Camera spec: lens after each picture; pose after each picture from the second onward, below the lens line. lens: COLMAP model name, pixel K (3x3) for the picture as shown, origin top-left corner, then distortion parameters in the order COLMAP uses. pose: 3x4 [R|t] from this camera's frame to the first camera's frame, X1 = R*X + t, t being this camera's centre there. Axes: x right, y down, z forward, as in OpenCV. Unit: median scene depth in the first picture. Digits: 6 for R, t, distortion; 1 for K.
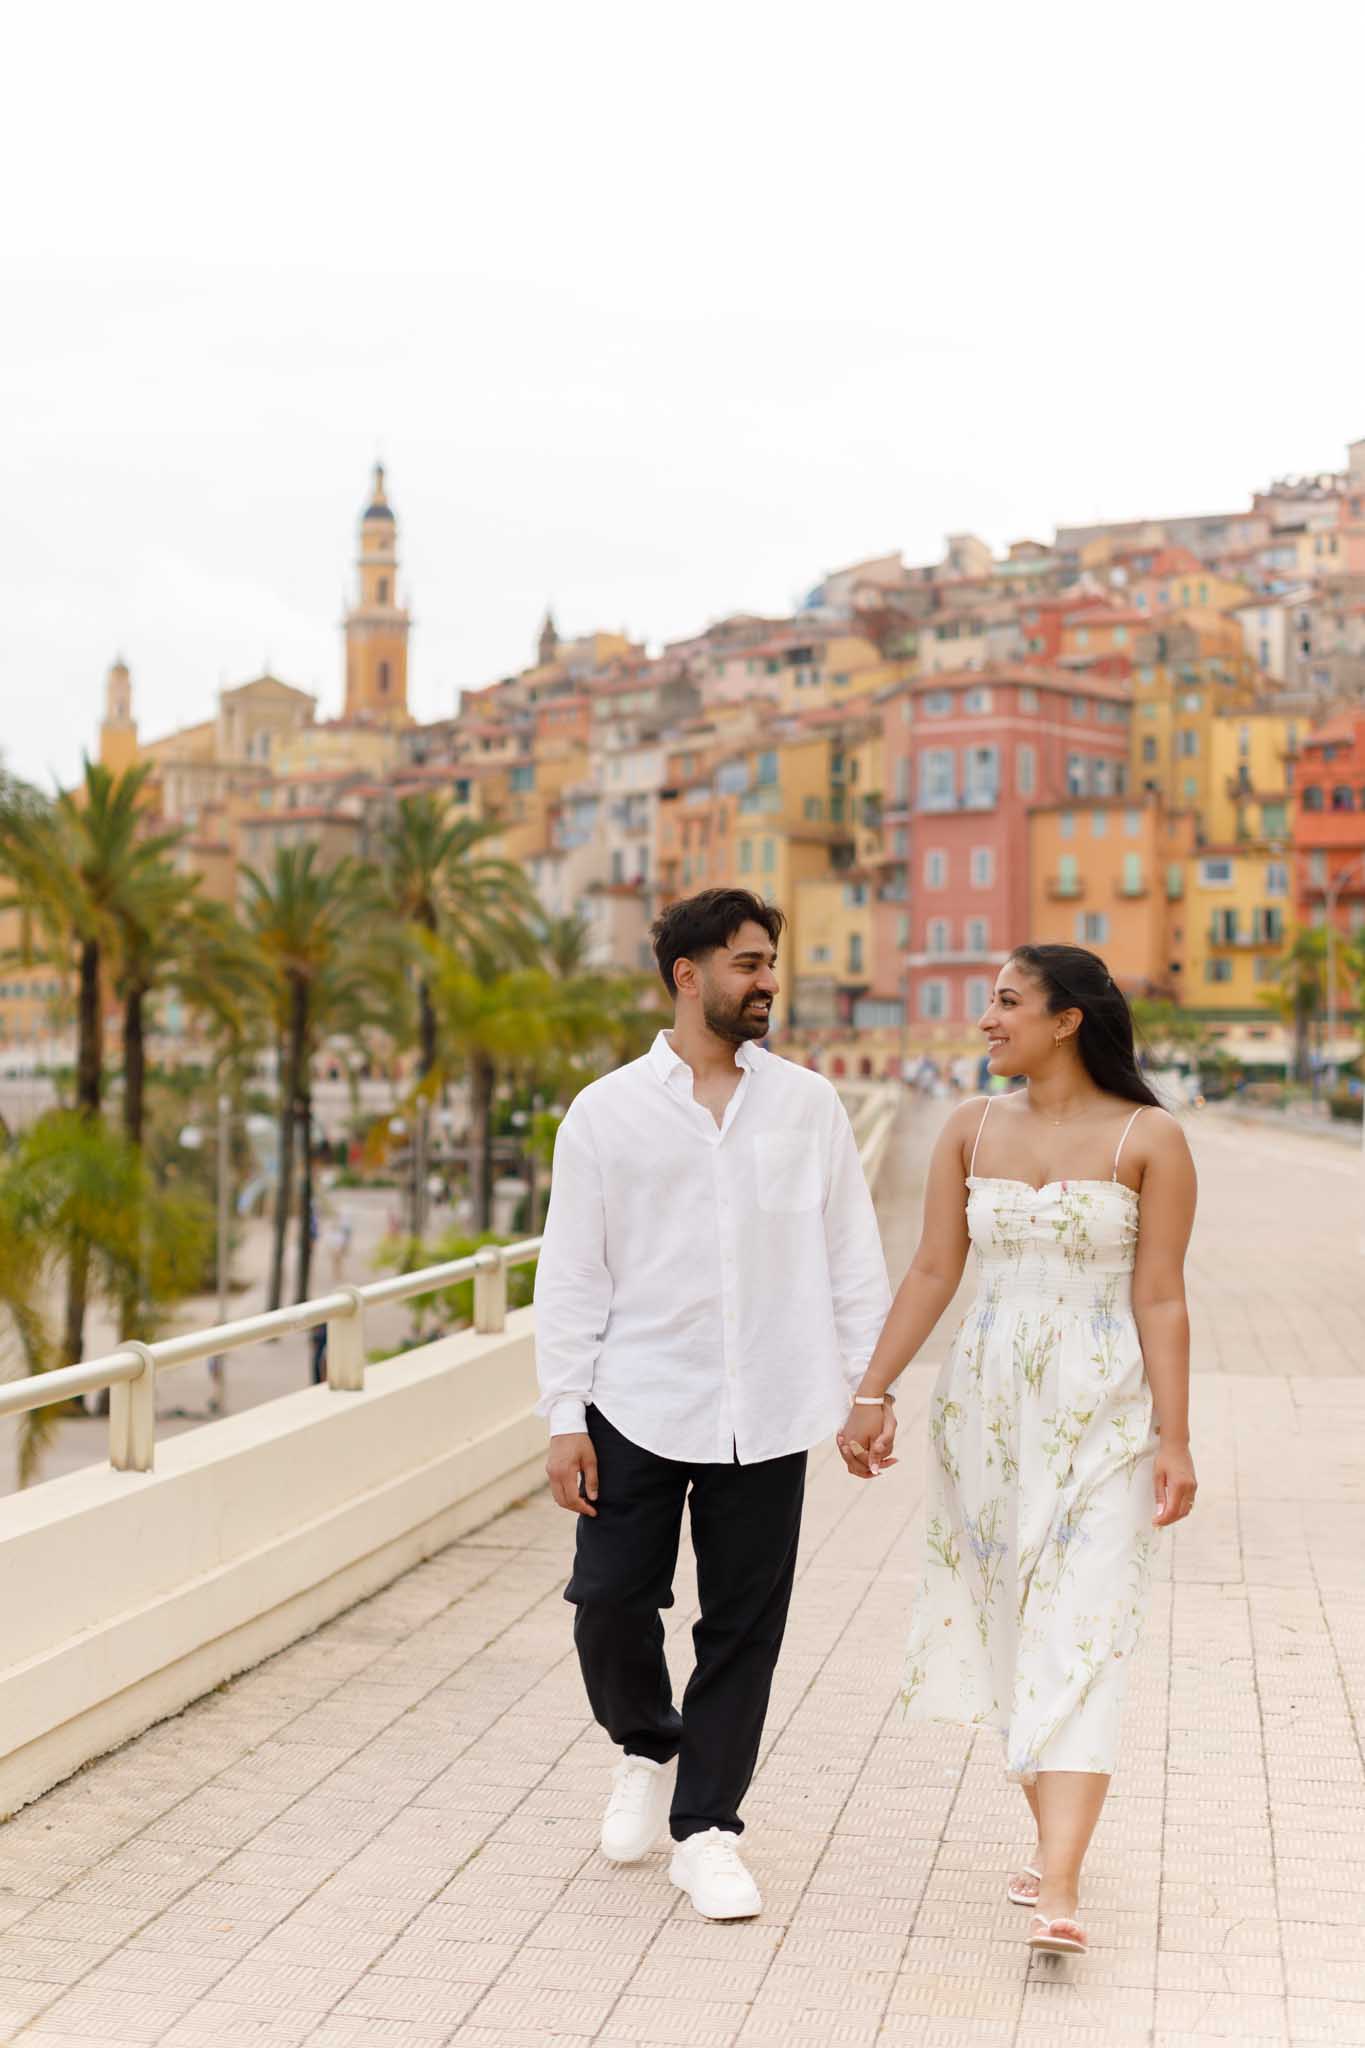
lens RADIAL K [[3088.5, 0, 703.9], [0, 3088.5, 1031.4], [0, 0, 1]] dist [-0.156702, 0.000000]
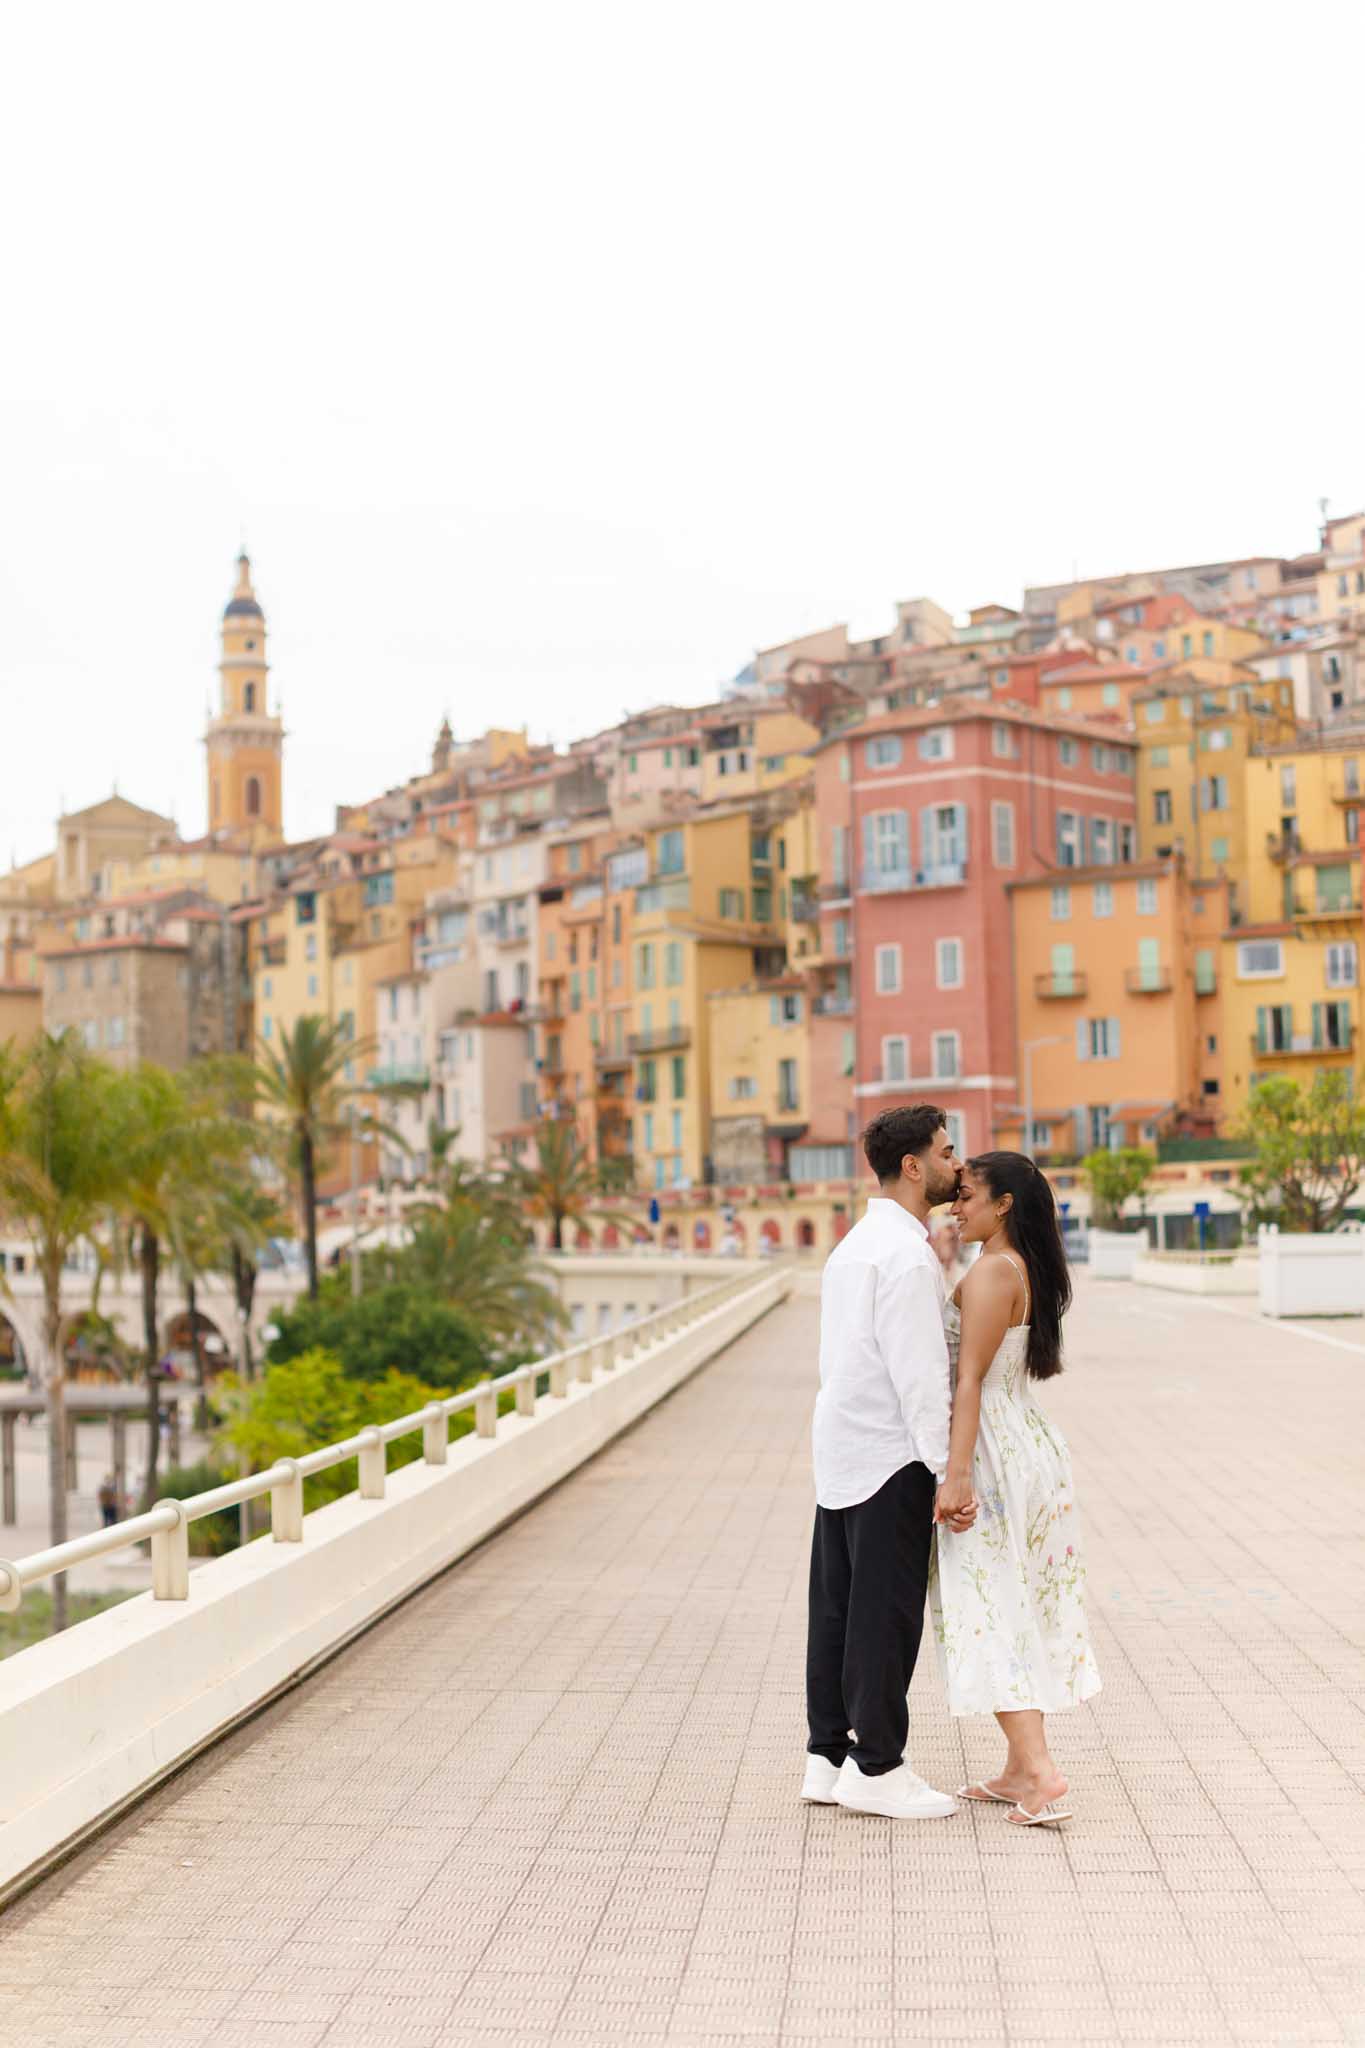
lens RADIAL K [[3088.5, 0, 676.6], [0, 3088.5, 1003.4], [0, 0, 1]] dist [-0.156702, 0.000000]
pose [[0.999499, -0.031653, -0.000689, 0.021651], [0.031545, 0.997477, -0.063591, 0.002317], [0.002700, 0.063538, 0.997976, 0.226072]]
